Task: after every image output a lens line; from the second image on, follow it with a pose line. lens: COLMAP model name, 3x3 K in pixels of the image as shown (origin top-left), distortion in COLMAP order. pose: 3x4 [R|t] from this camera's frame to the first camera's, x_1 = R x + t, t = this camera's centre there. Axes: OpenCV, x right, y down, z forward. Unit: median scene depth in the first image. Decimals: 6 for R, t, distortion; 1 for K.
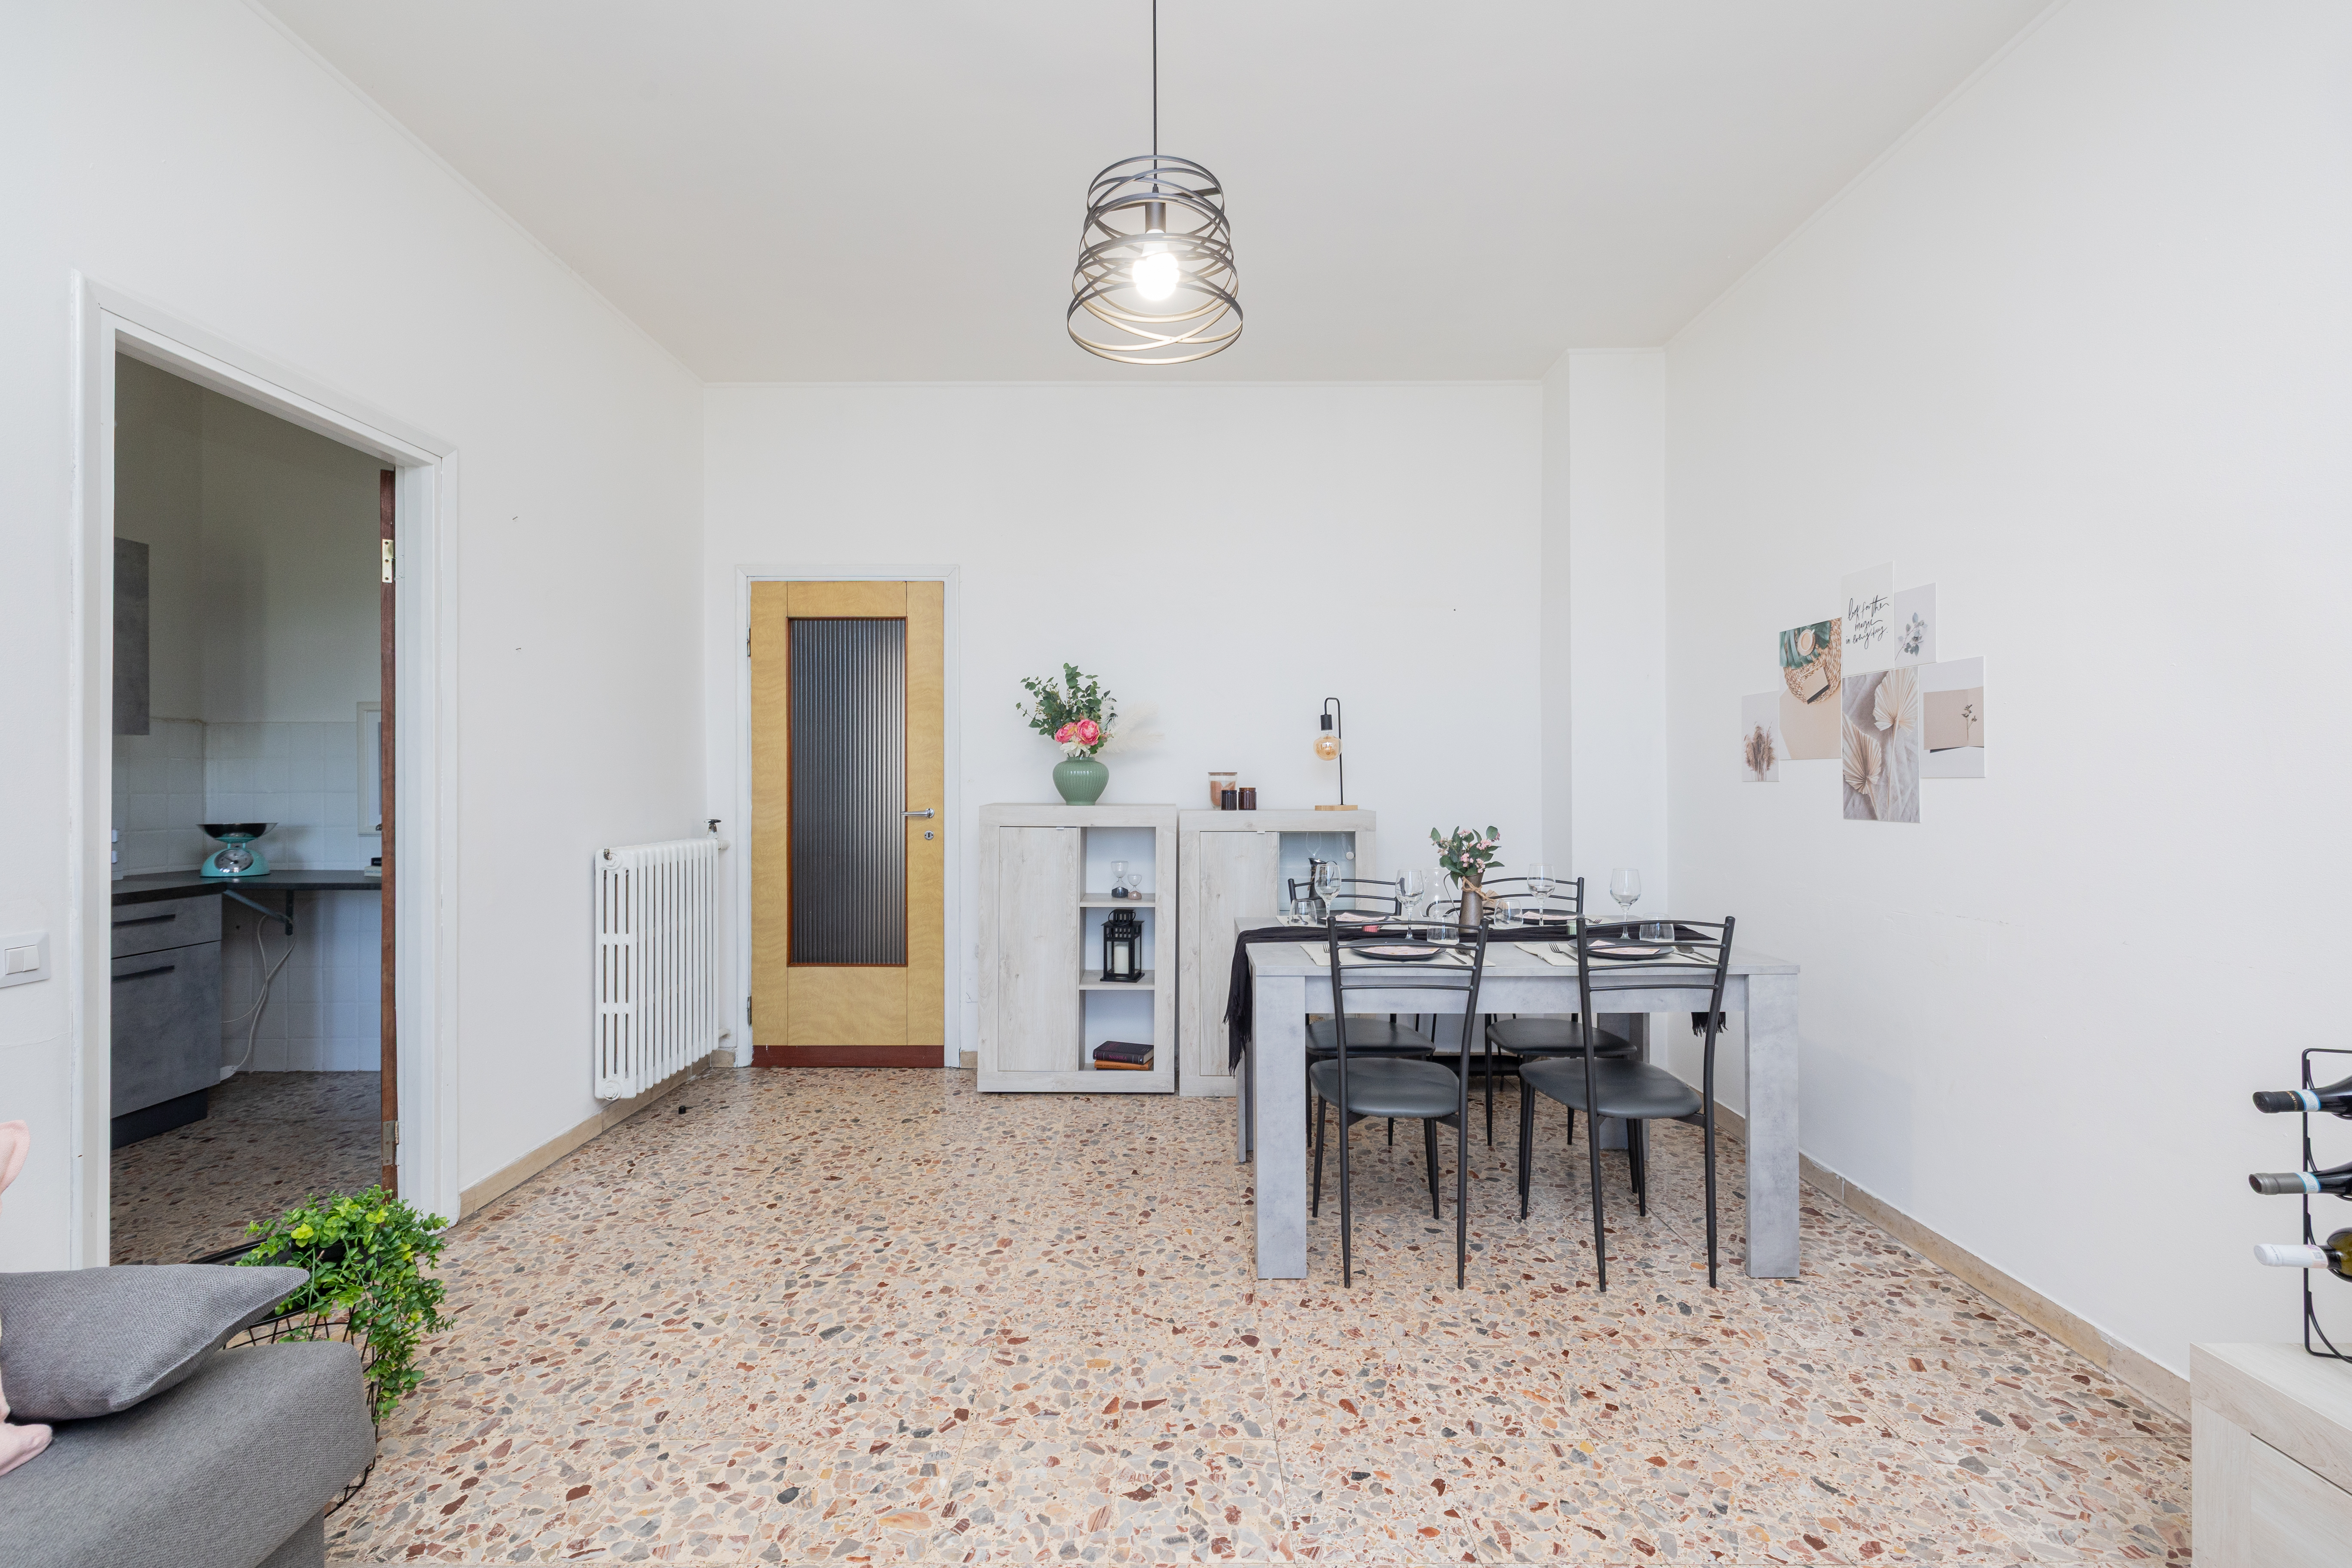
lens RADIAL K [[991.0, 0, 1148.0], [0, 991.0, 776.2], [0, 0, 1]] dist [-0.000123, 0.000291]
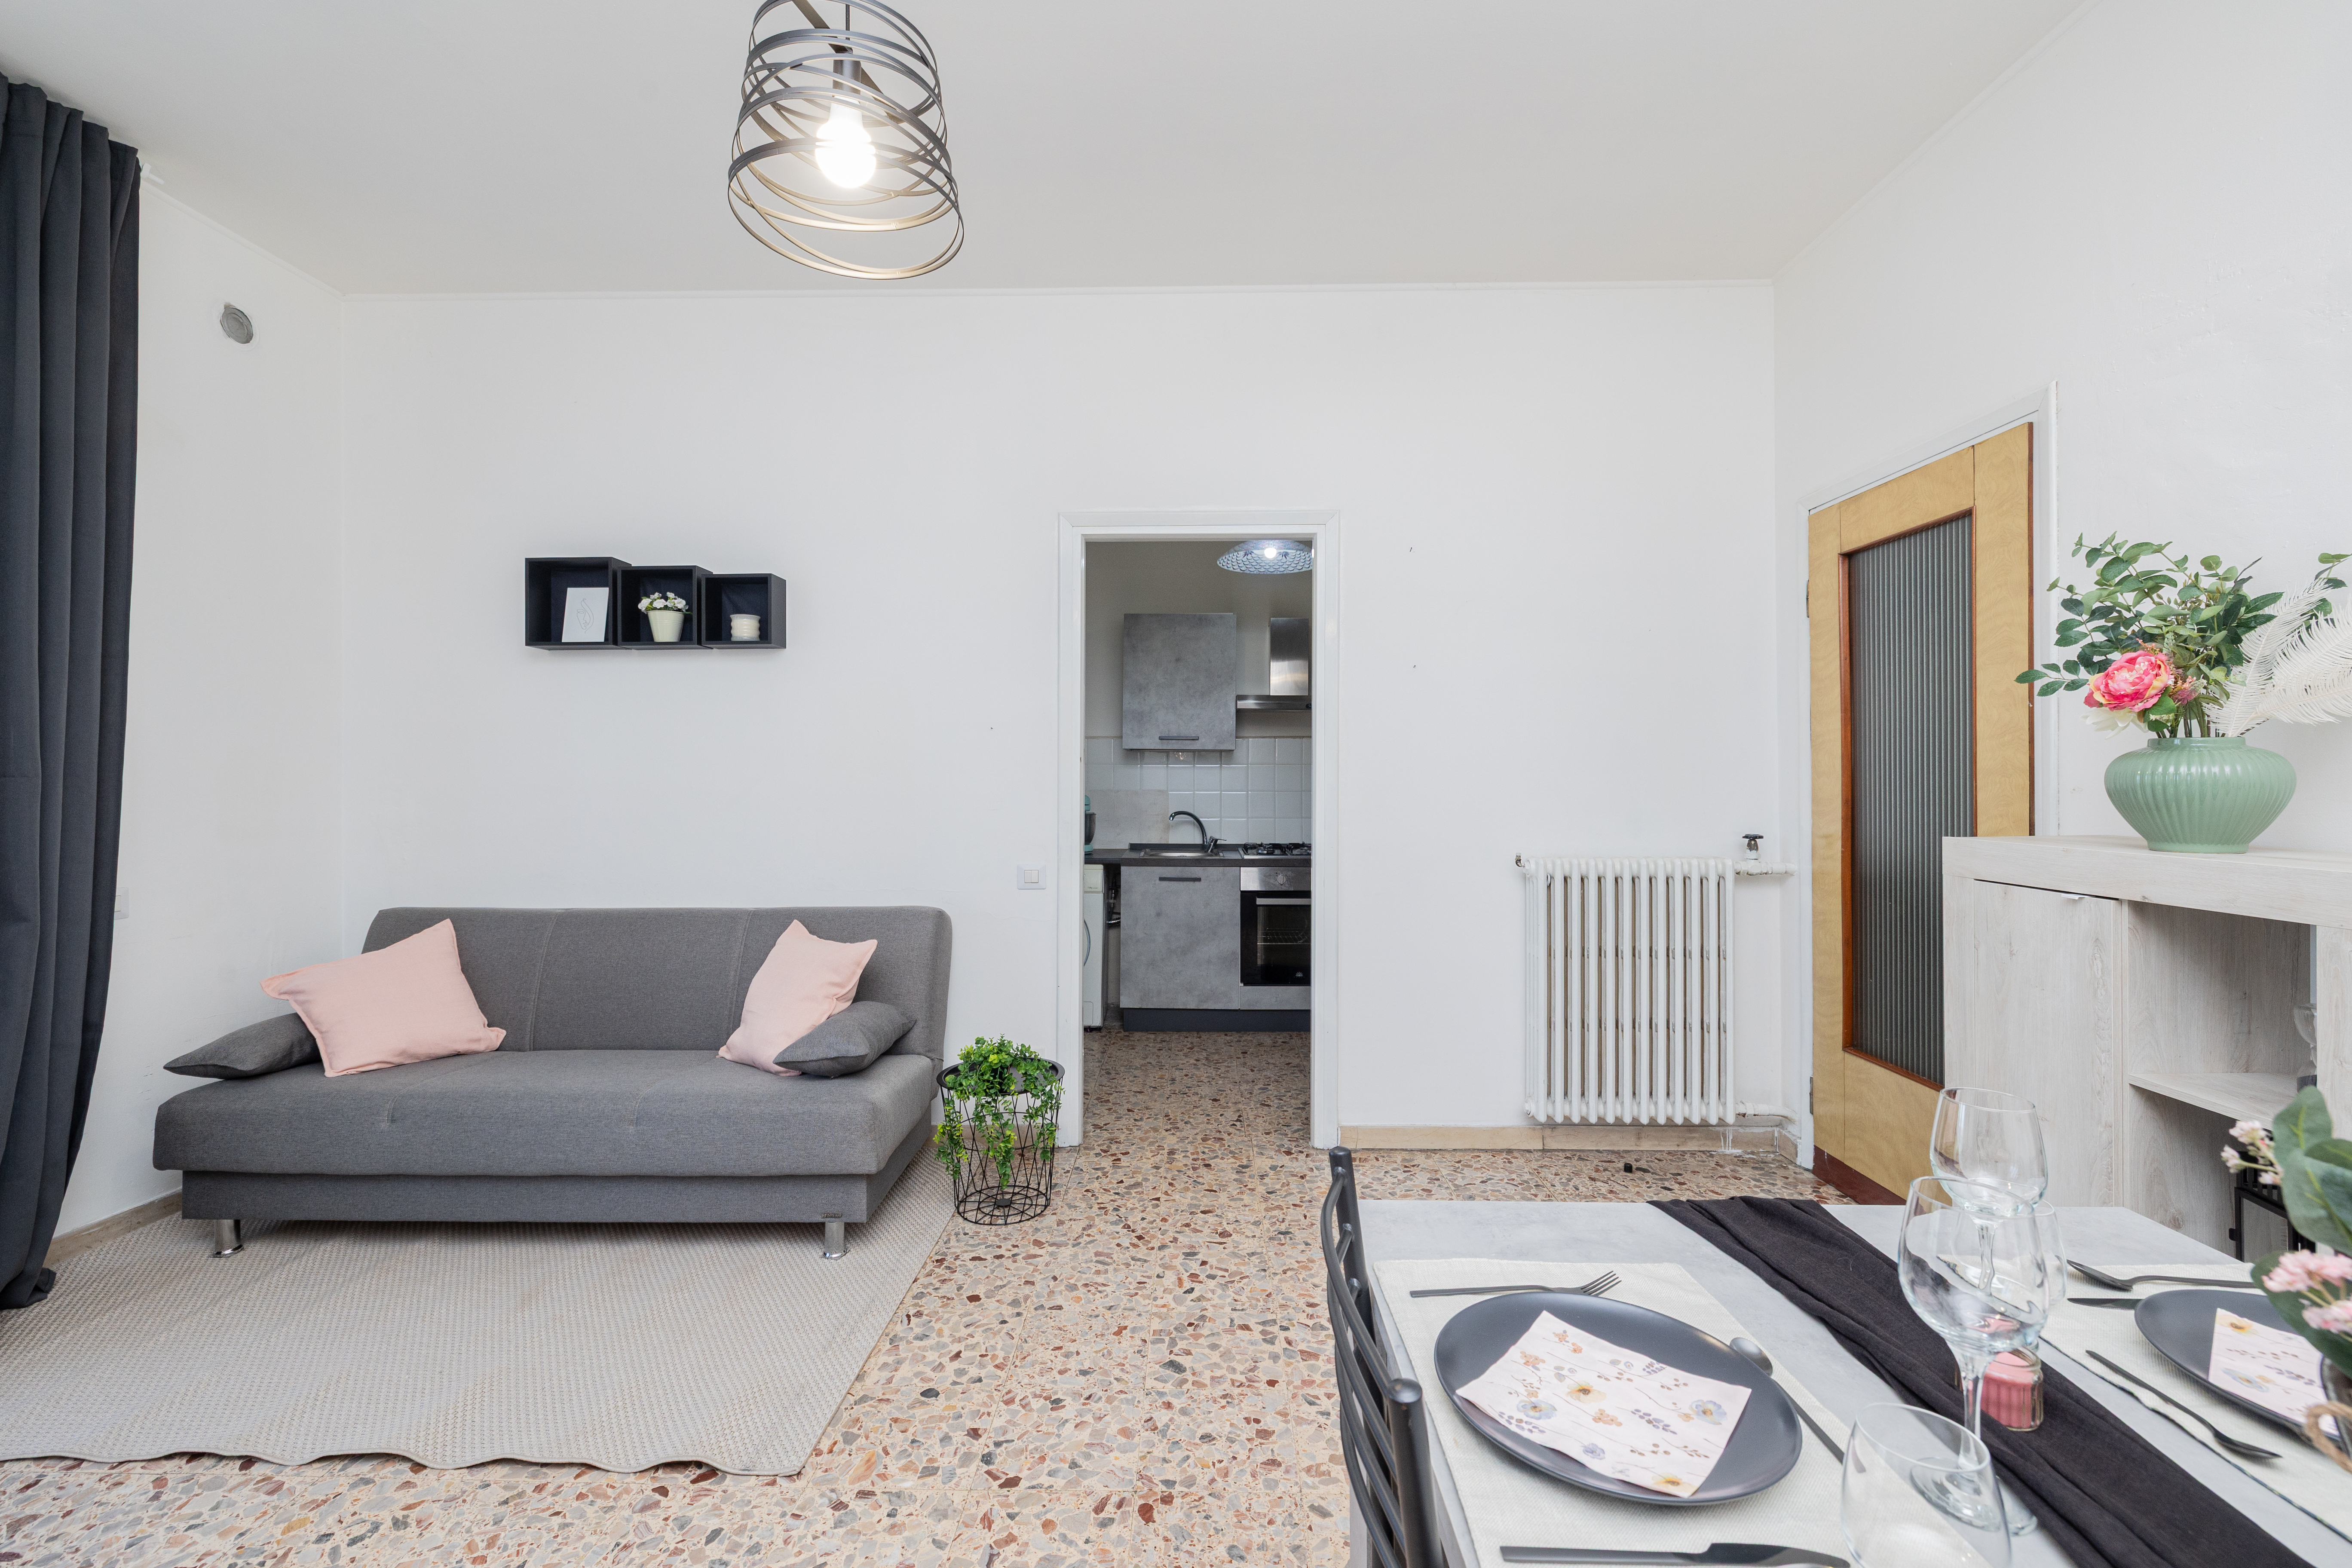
lens RADIAL K [[1007.7, 0, 1187.1], [0, 1007.7, 772.8], [0, 0, 1]] dist [0.000151, 0.000253]
pose [[-0.024201, -0.002631, -0.999704, 0.540004], [0.005028, 0.999984, -0.002753, -0.007678], [0.999694, -0.005093, -0.024187, 0.839338]]
